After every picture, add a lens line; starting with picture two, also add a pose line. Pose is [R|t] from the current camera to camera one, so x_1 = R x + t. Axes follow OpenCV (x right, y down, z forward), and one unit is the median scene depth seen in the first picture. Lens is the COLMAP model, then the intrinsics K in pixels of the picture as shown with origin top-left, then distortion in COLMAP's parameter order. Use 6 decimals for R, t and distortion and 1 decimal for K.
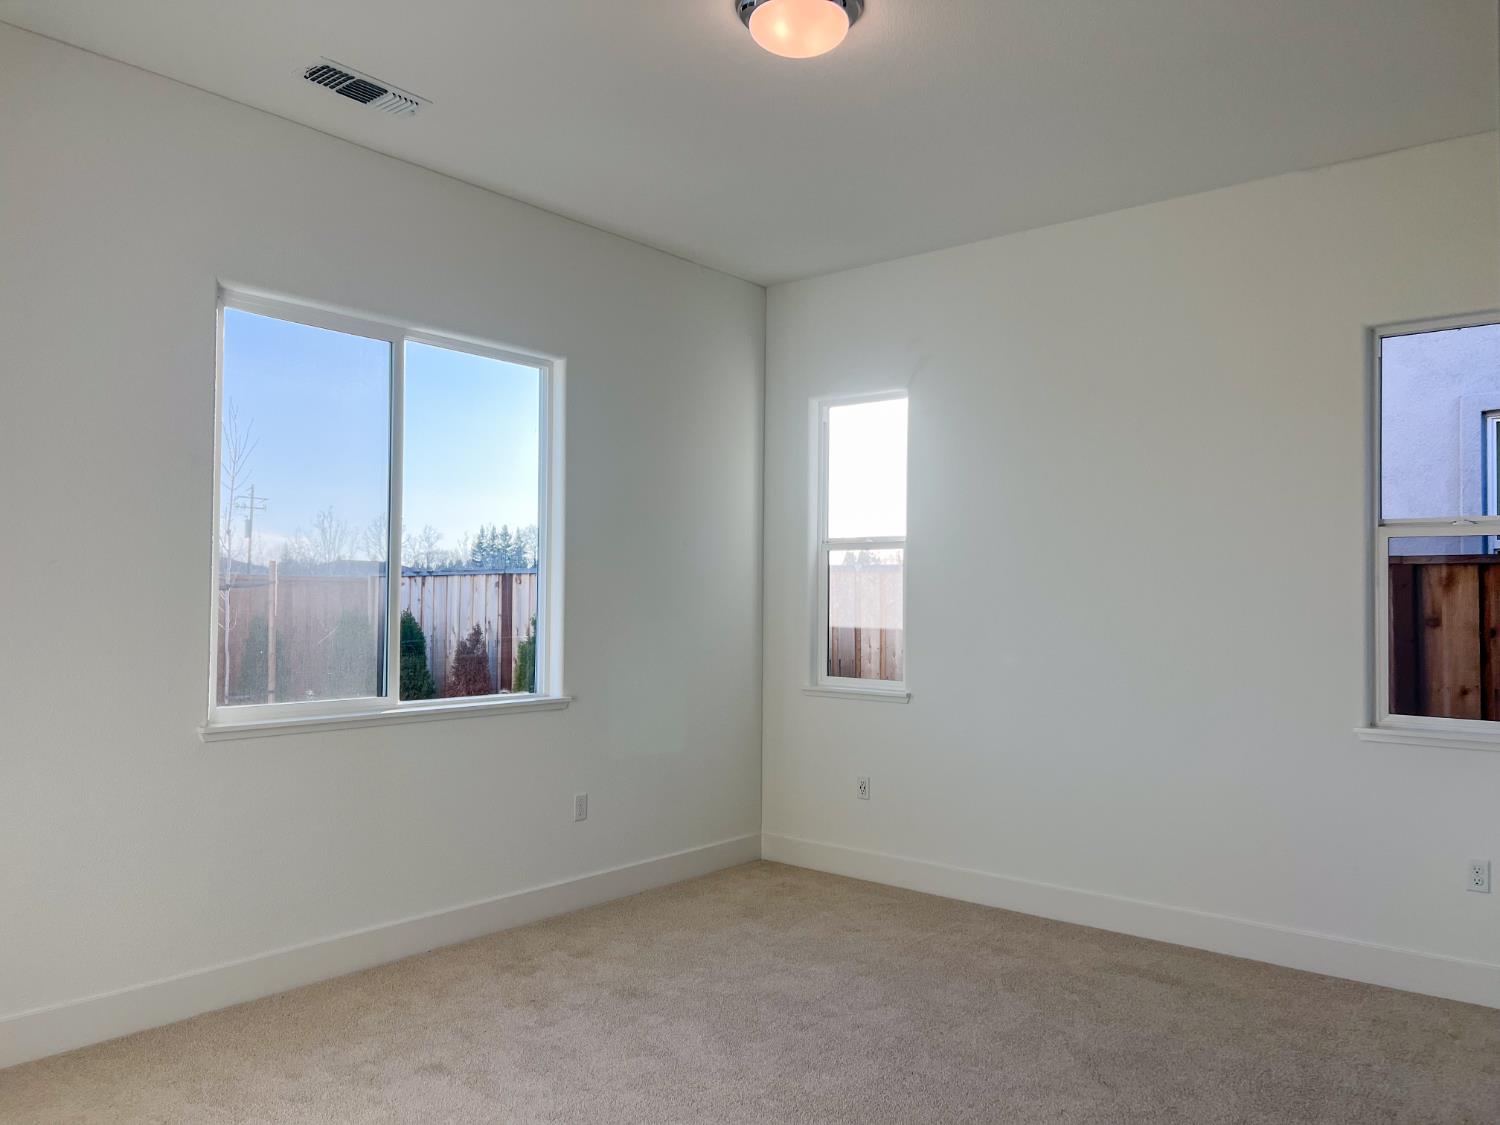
lens RADIAL K [[1126.9, 0, 770.2], [0, 1126.9, 566.9], [0, 0, 1]] dist [0.054159, -0.056511]
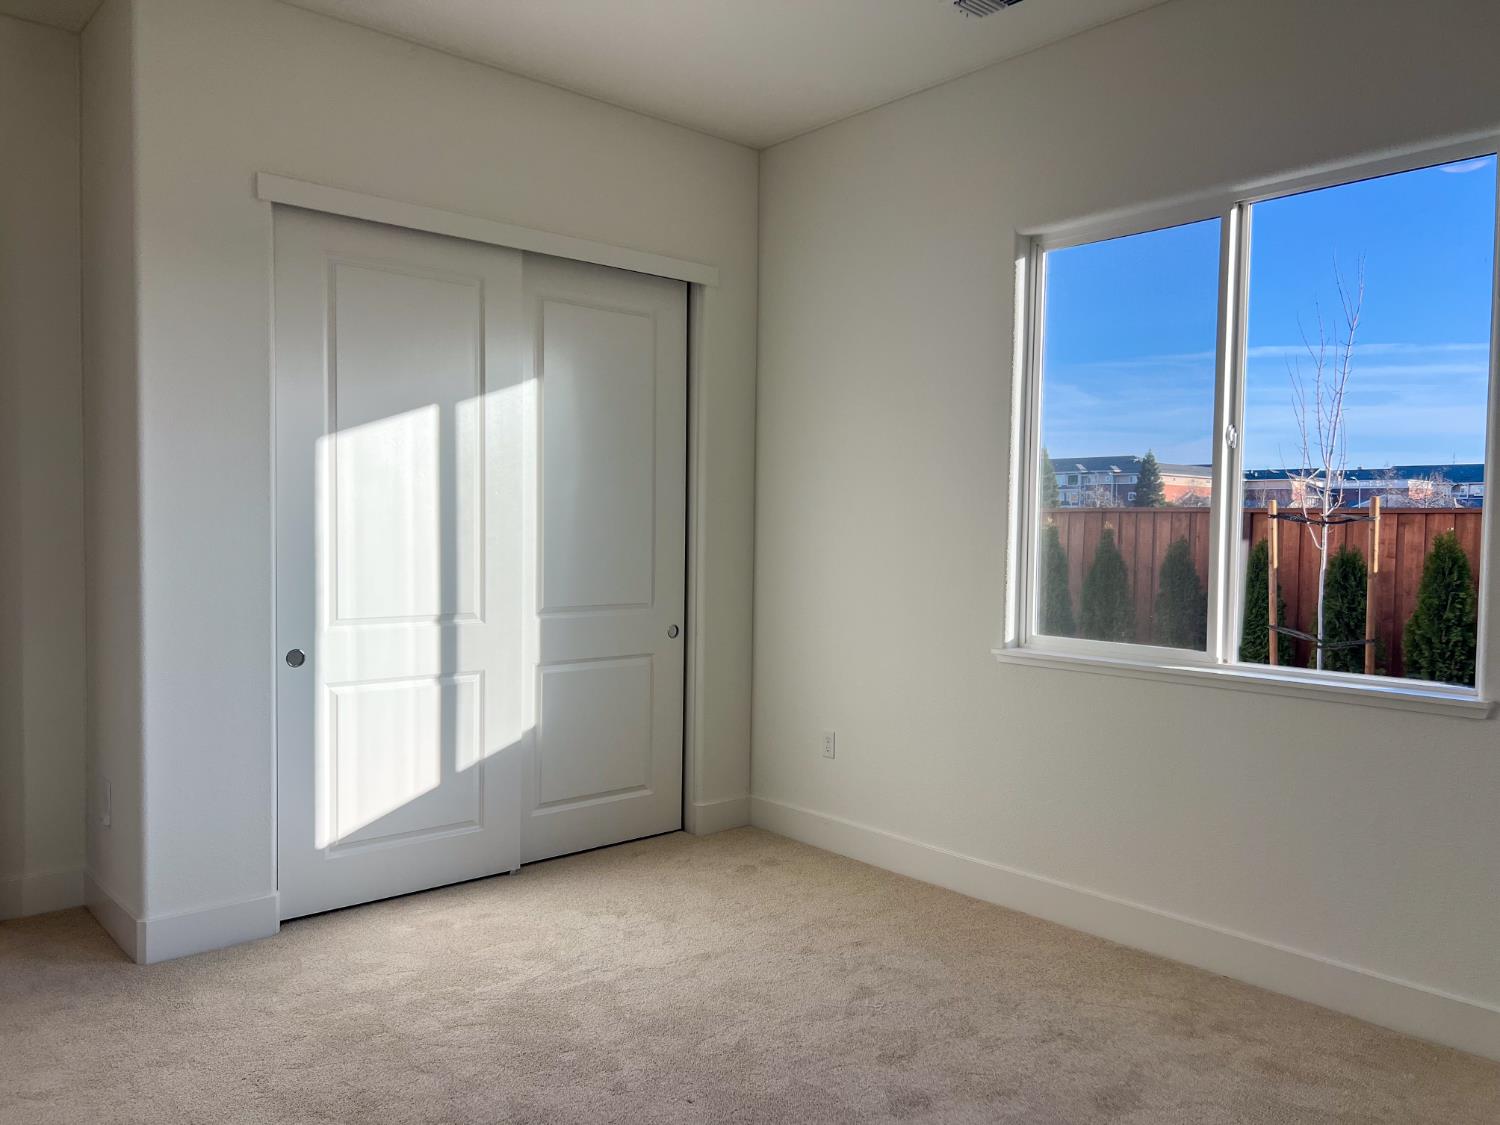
lens RADIAL K [[1126.9, 0, 770.2], [0, 1126.9, 566.9], [0, 0, 1]] dist [0.054159, -0.056511]
pose [[-0.167699, 0.016166, -0.985706, 0.558819], [0.014283, 0.999800, 0.013968, 0.037687], [0.985735, -0.011737, -0.167897, 0.863368]]
